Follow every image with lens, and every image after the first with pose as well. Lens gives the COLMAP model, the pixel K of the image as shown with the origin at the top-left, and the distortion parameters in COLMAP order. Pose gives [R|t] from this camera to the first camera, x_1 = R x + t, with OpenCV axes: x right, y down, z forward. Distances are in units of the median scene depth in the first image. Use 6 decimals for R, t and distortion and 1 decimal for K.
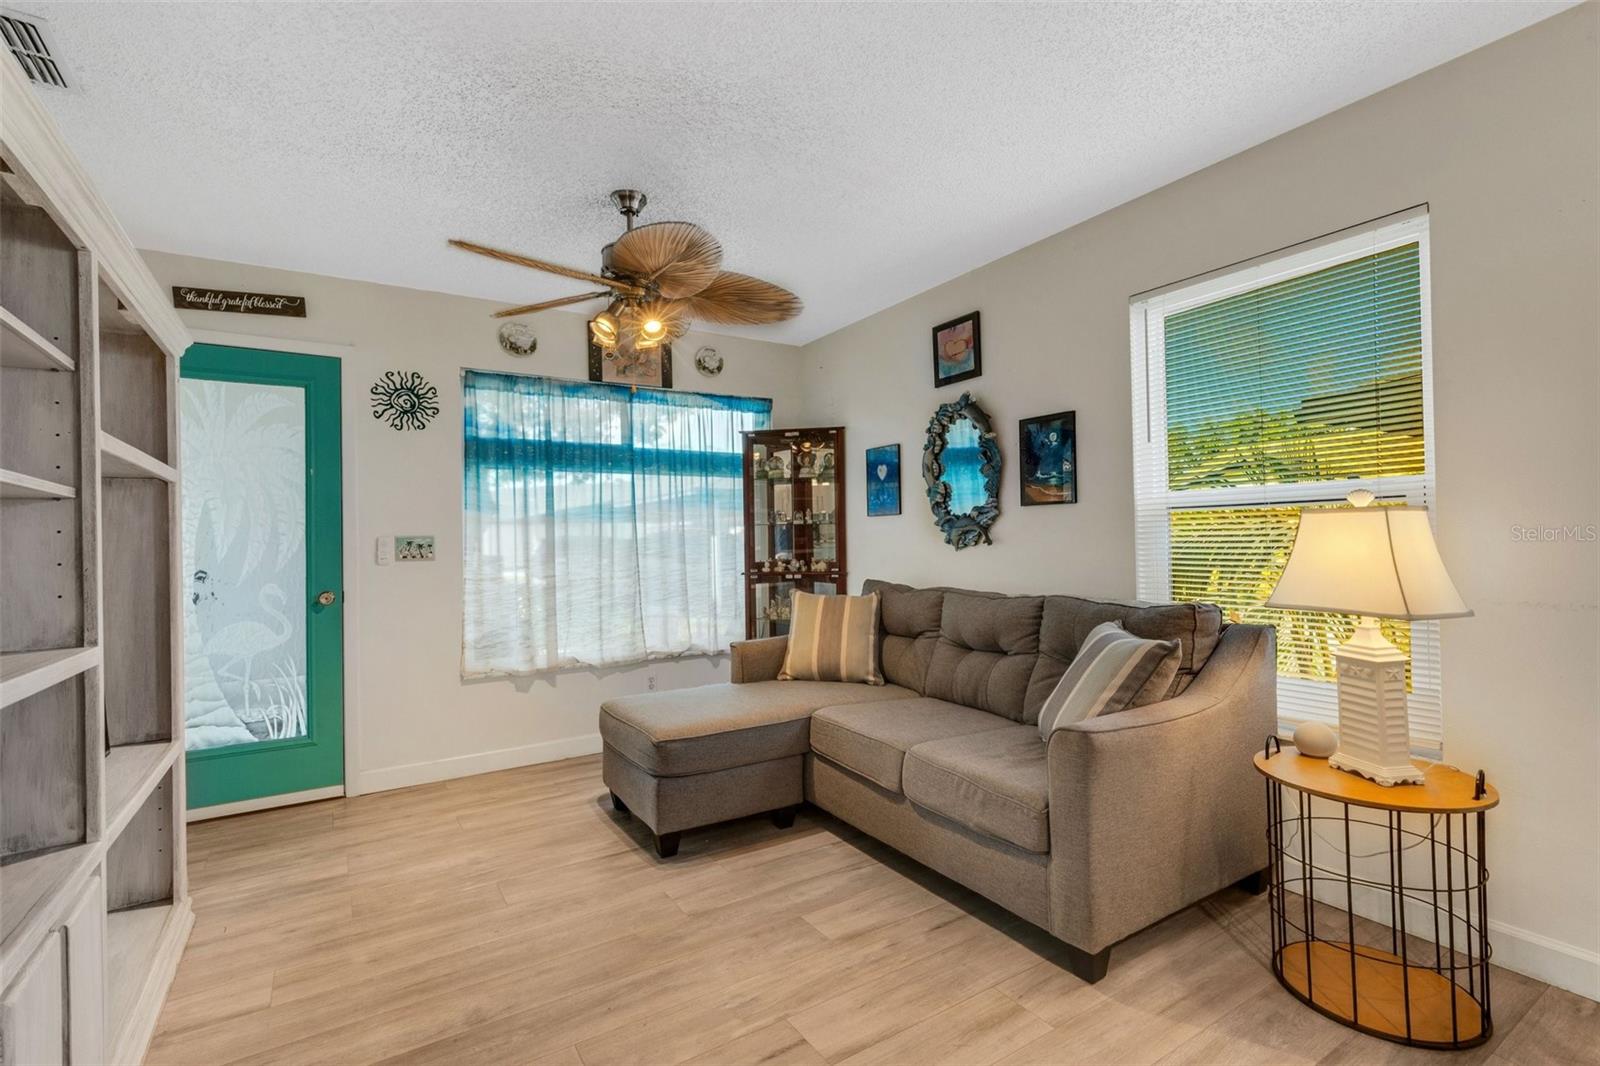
lens RADIAL K [[727.1, 0, 800.2], [0, 727.1, 535.4], [0, 0, 1]] dist [0.000783, 0.000678]
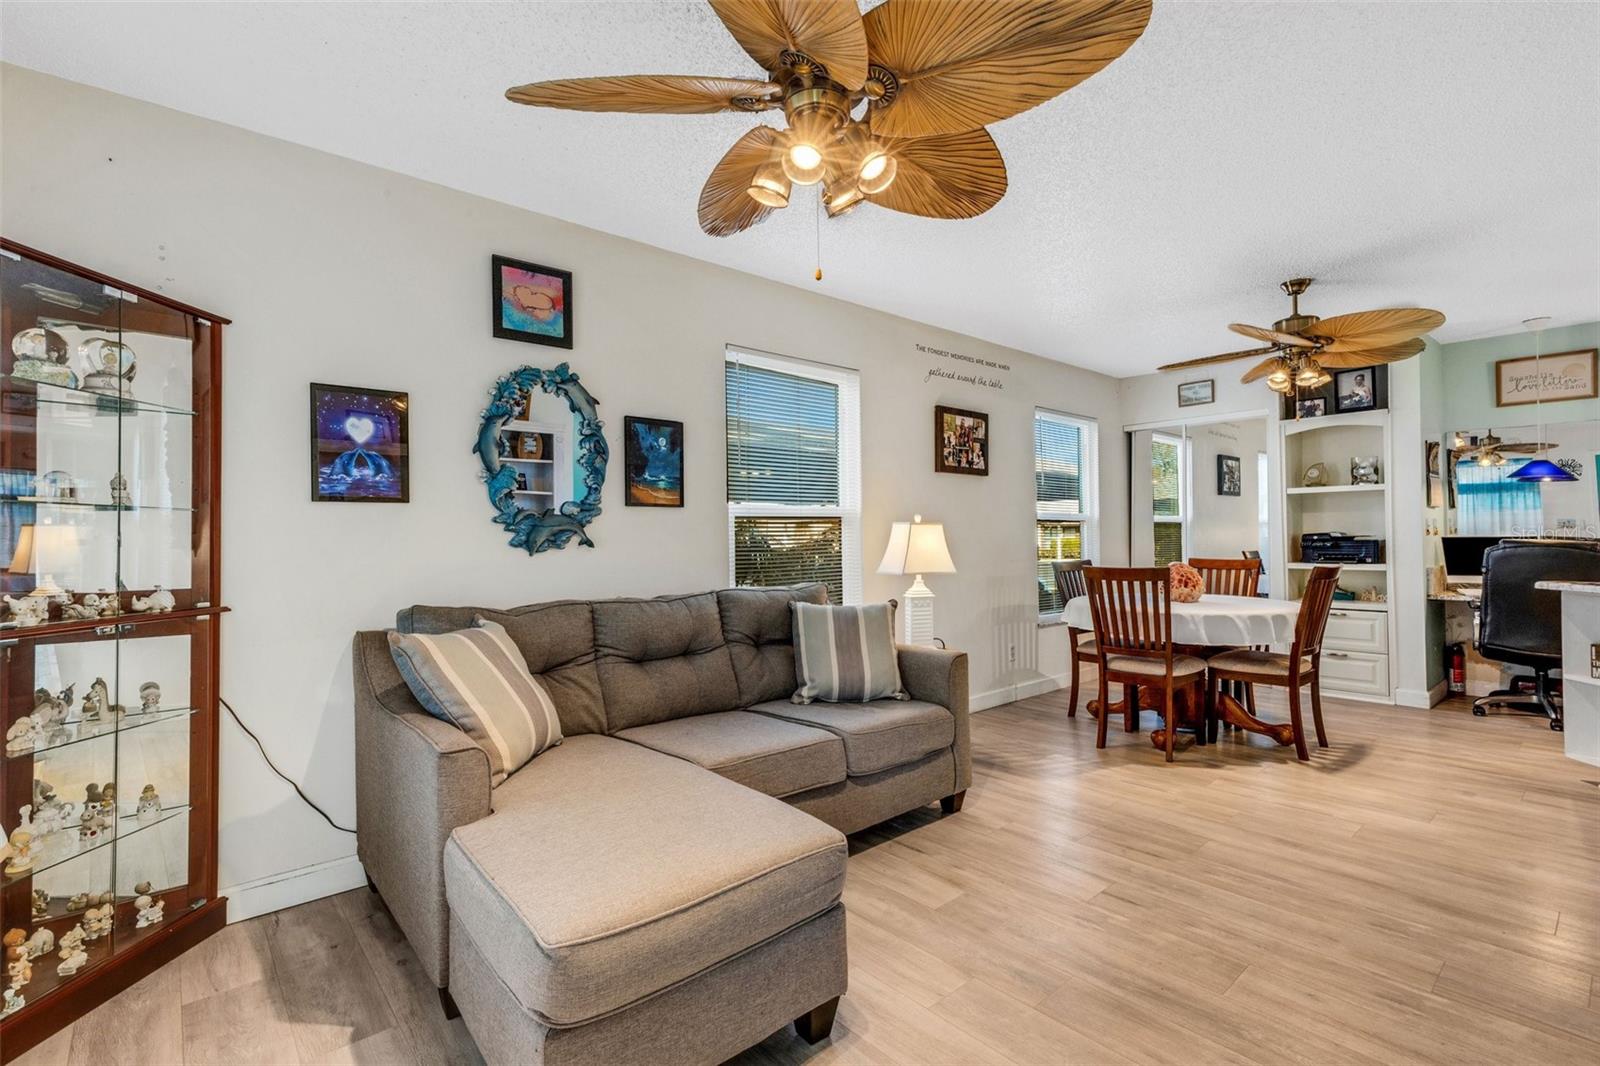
lens RADIAL K [[727.1, 0, 799.2], [0, 727.1, 536.9], [0, 0, 1]] dist [0.000783, 0.000678]
pose [[-0.142199, 0.015951, 0.989710, -0.670591], [0.009893, 0.999843, -0.014693, 0.016499], [-0.989789, 0.007702, -0.142334, 0.913958]]
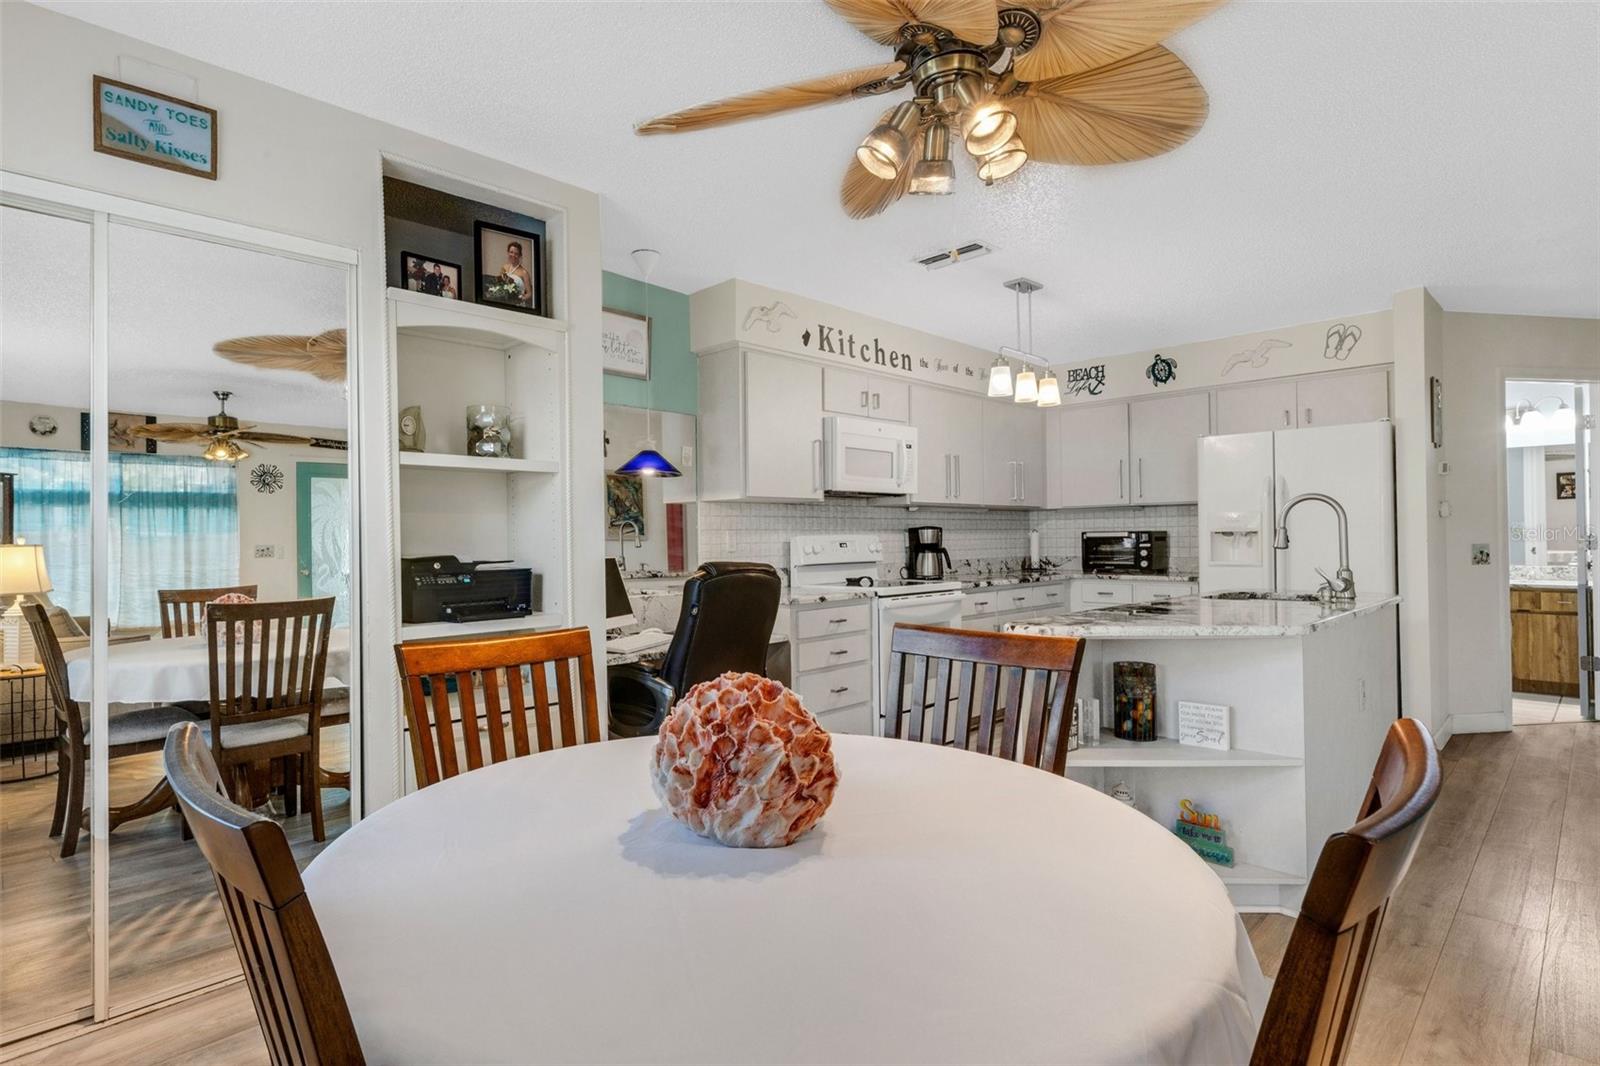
lens RADIAL K [[803.8, 0, 720.4], [0, 803.8, 531.4], [0, 0, 1]] dist [0.007154, -0.001945]
pose [[-0.984715, 0.026764, -0.172105, 0.602761], [0.028842, 0.999538, -0.009588, -0.012900], [0.171769, -0.014405, -0.985032, 0.409073]]
